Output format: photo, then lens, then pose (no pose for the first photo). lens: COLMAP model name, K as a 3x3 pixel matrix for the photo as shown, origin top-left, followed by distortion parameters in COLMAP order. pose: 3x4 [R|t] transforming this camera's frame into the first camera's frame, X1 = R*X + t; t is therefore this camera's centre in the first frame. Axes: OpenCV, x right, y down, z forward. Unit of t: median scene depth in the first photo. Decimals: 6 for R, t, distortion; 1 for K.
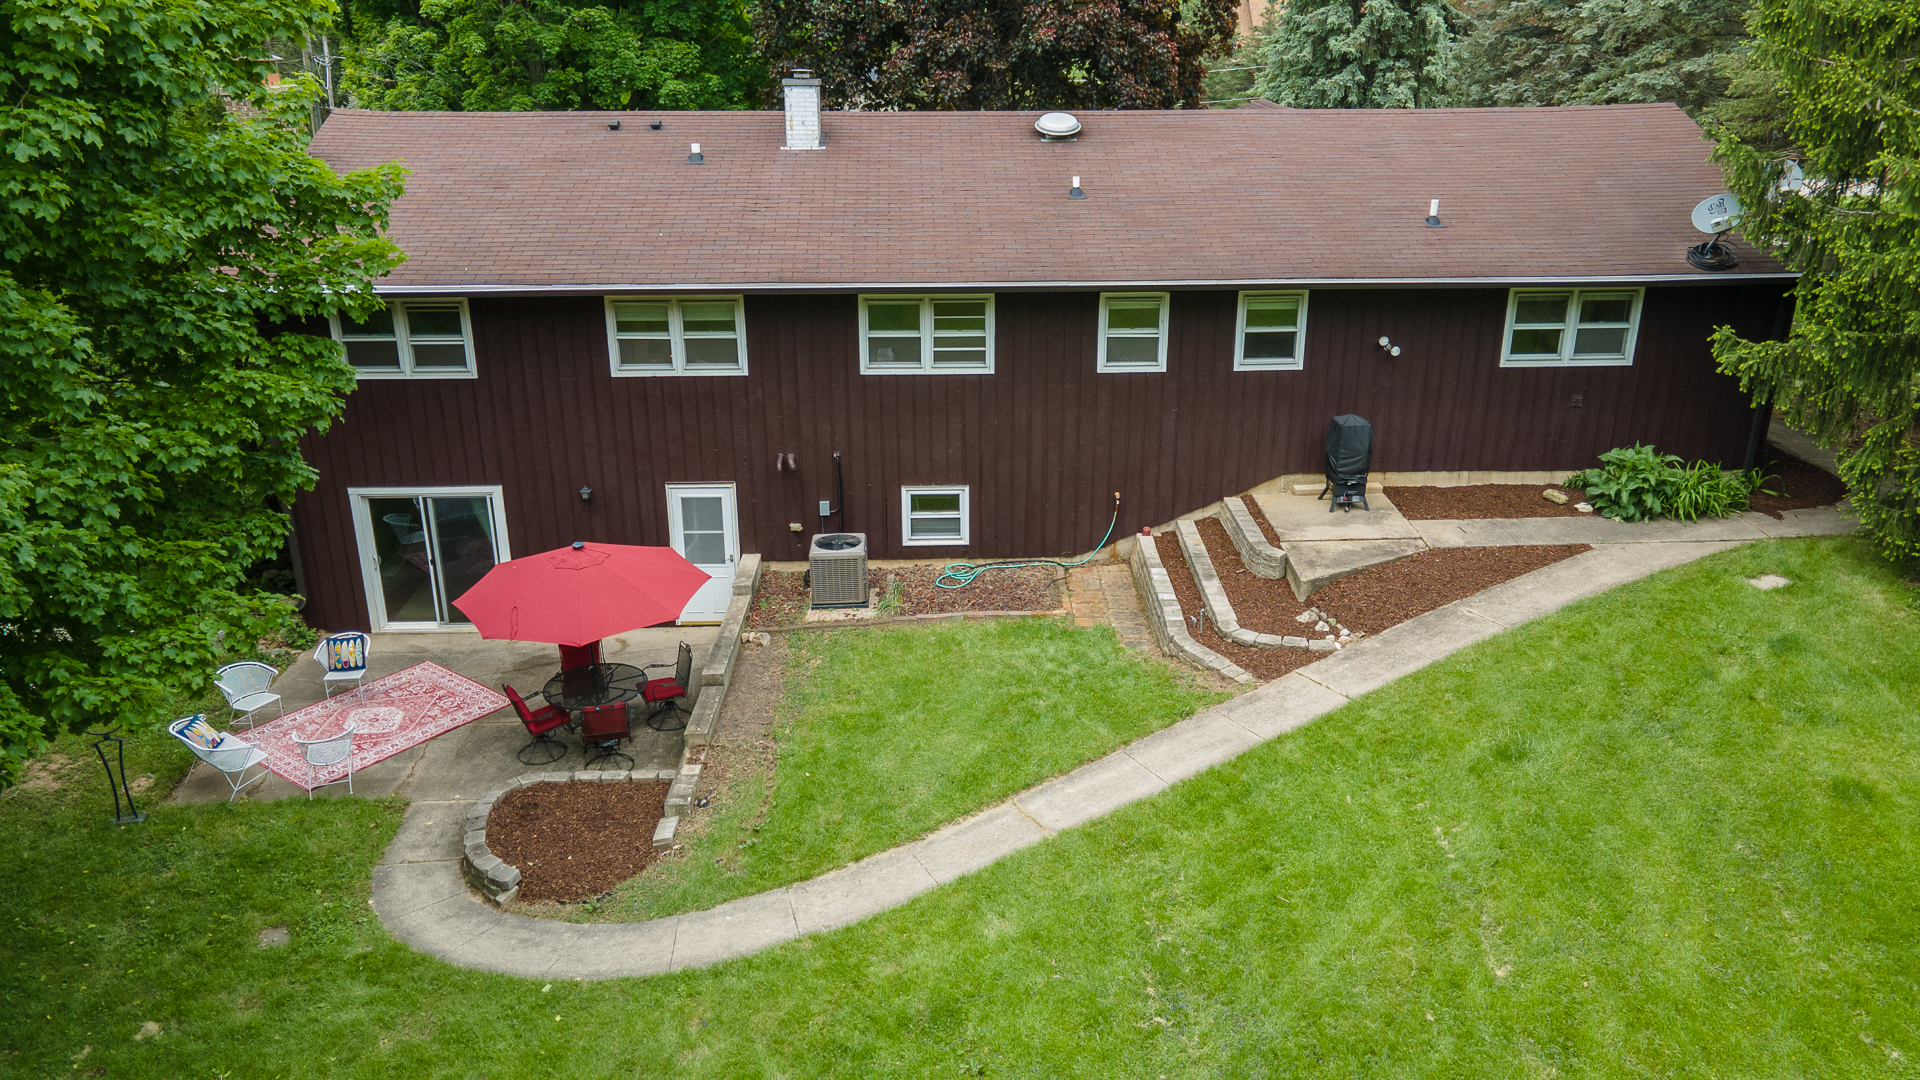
lens RADIAL K [[1379.2, 0, 960.0], [0, 1379.2, 540.0], [0, 0, 1]] dist [0.032865, -0.006445]
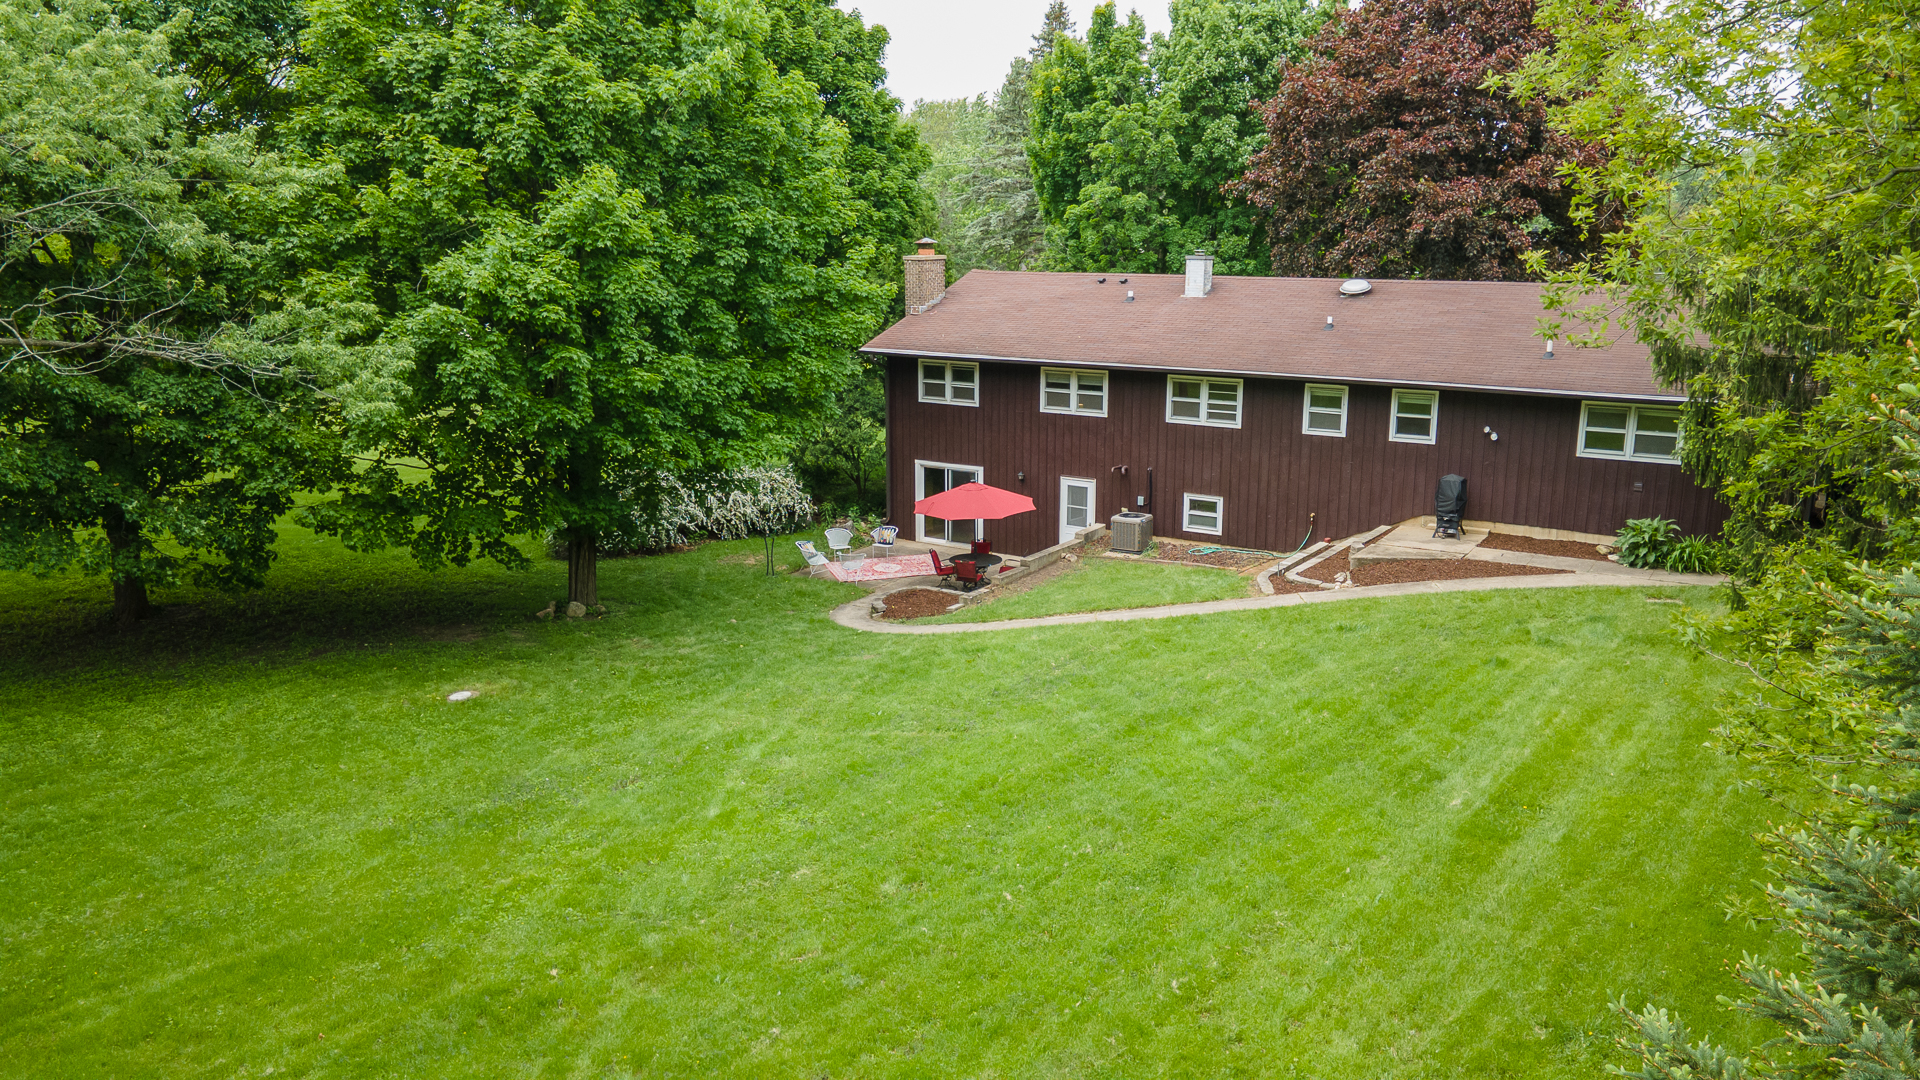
lens RADIAL K [[1379.2, 0, 960.0], [0, 1379.2, 540.0], [0, 0, 1]] dist [0.032865, -0.006445]
pose [[0.820833, 0.131852, -0.555741, 0.683375], [-0.203012, 0.976805, -0.068099, 0.189026], [0.533871, 0.168720, 0.828562, -0.518573]]
